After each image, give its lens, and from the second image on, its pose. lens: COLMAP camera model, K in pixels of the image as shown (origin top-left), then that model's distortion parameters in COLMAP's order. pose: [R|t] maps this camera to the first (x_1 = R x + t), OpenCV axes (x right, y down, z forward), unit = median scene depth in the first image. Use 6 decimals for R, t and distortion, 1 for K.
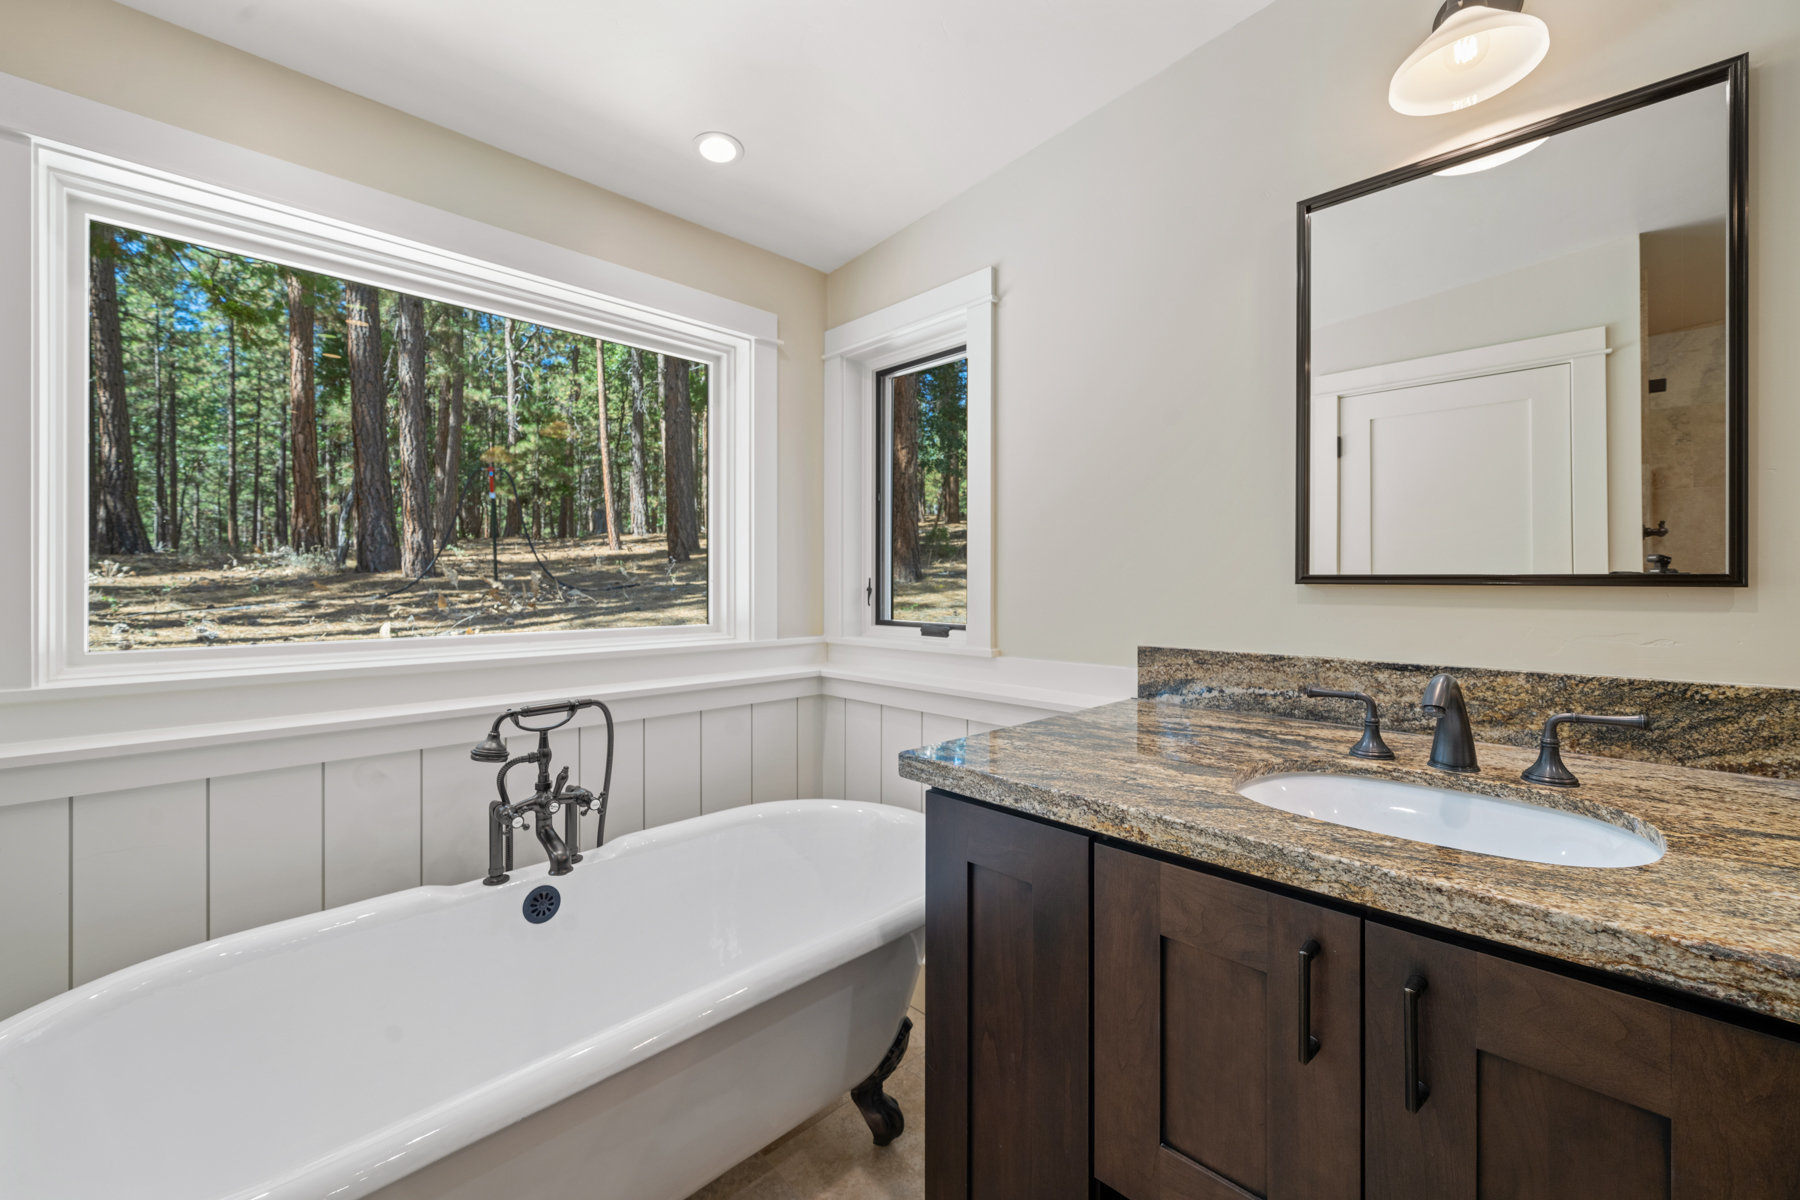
lens RADIAL K [[696.7, 0, 895.1], [0, 696.7, 597.3], [0, 0, 1]] dist [-0.004077, -0.000105]
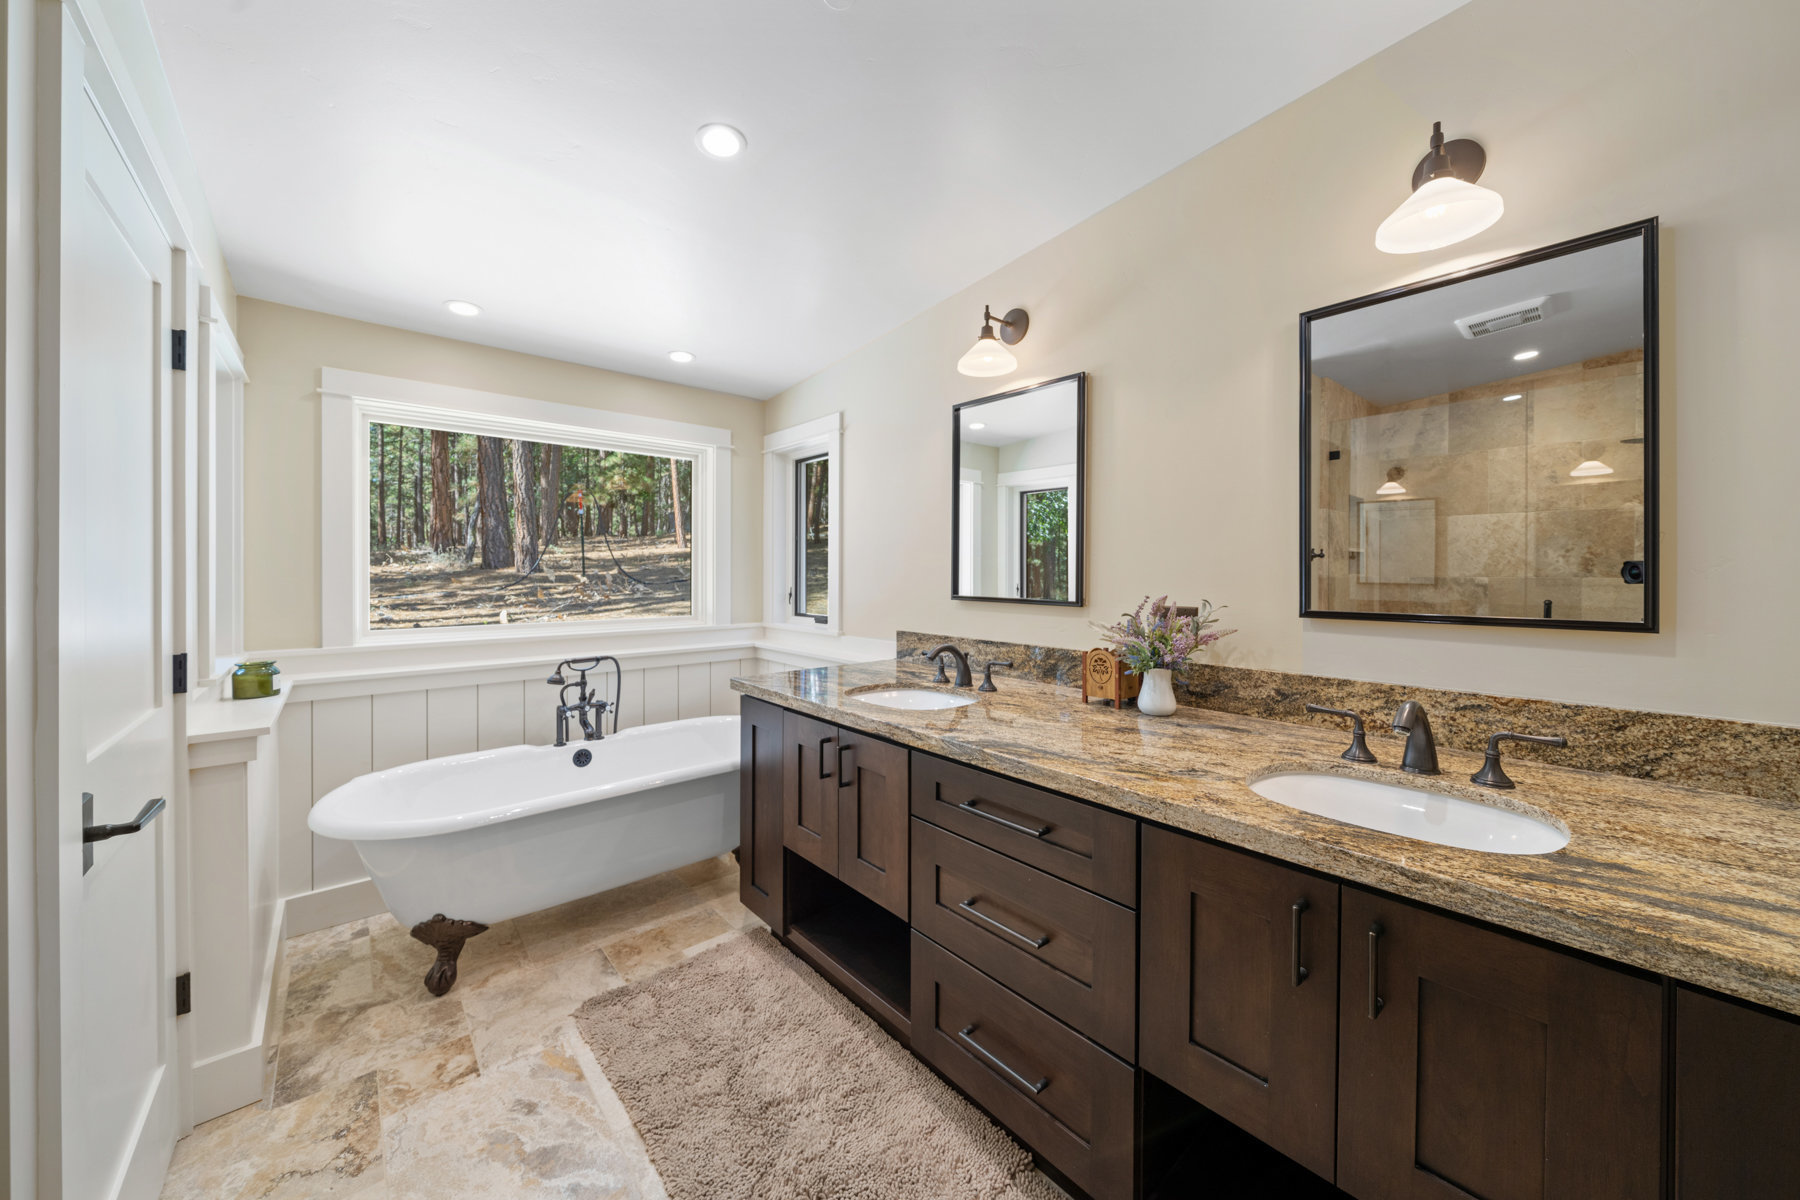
lens RADIAL K [[626.7, 0, 906.3], [0, 626.7, 585.5], [0, 0, 1]] dist [-0.006959, 0.000485]
pose [[0.998344, 0.002294, -0.057473, 0.254232], [-0.002030, 0.999987, 0.004664, -0.030929], [0.057483, -0.004540, 0.998336, -0.358475]]
